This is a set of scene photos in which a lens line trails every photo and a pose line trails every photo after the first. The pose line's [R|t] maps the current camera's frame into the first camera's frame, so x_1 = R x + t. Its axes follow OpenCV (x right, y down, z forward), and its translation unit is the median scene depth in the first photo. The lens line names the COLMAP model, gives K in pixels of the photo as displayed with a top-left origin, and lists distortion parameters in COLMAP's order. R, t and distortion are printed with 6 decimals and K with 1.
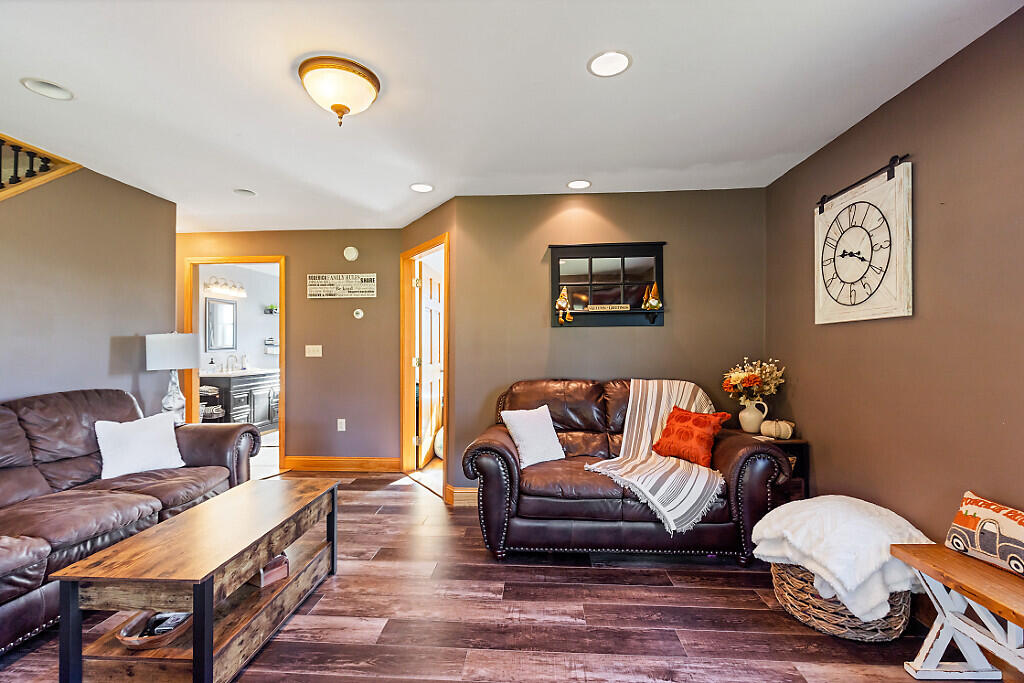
lens RADIAL K [[465.5, 0, 512.0], [0, 465.5, 341.5], [0, 0, 1]] dist [0.000766, -0.000101]
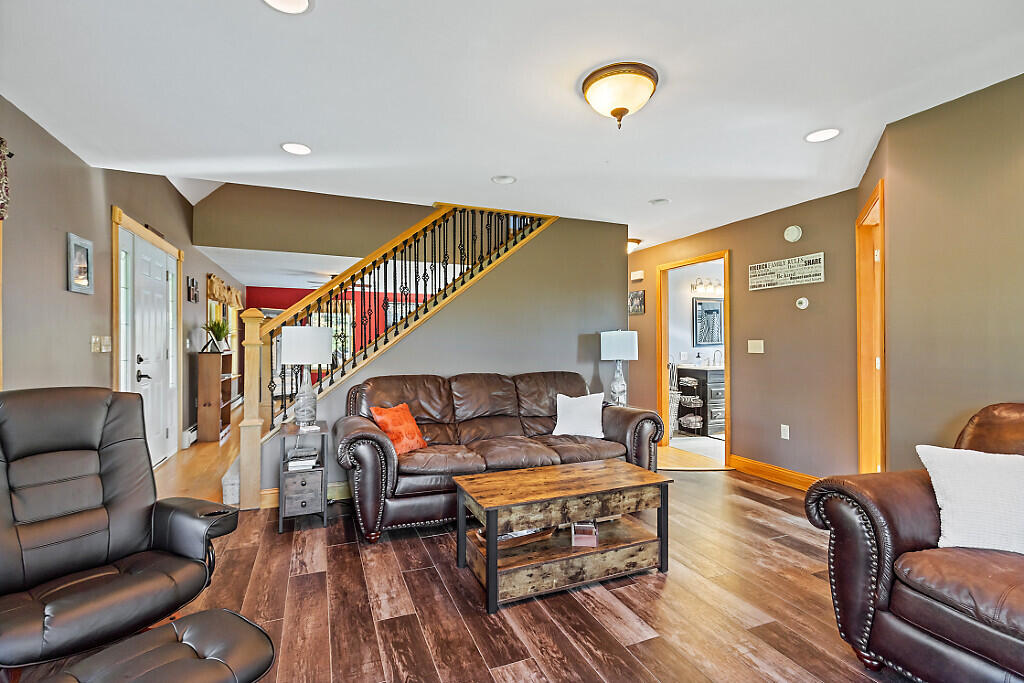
lens RADIAL K [[473.9, 0, 508.5], [0, 473.9, 331.3], [0, 0, 1]] dist [-0.000245, -0.000653]
pose [[0.428021, -0.018025, -0.903589, 0.351797], [0.006870, 0.999837, -0.016690, 0.003235], [0.903743, 0.000936, 0.428075, 0.244831]]
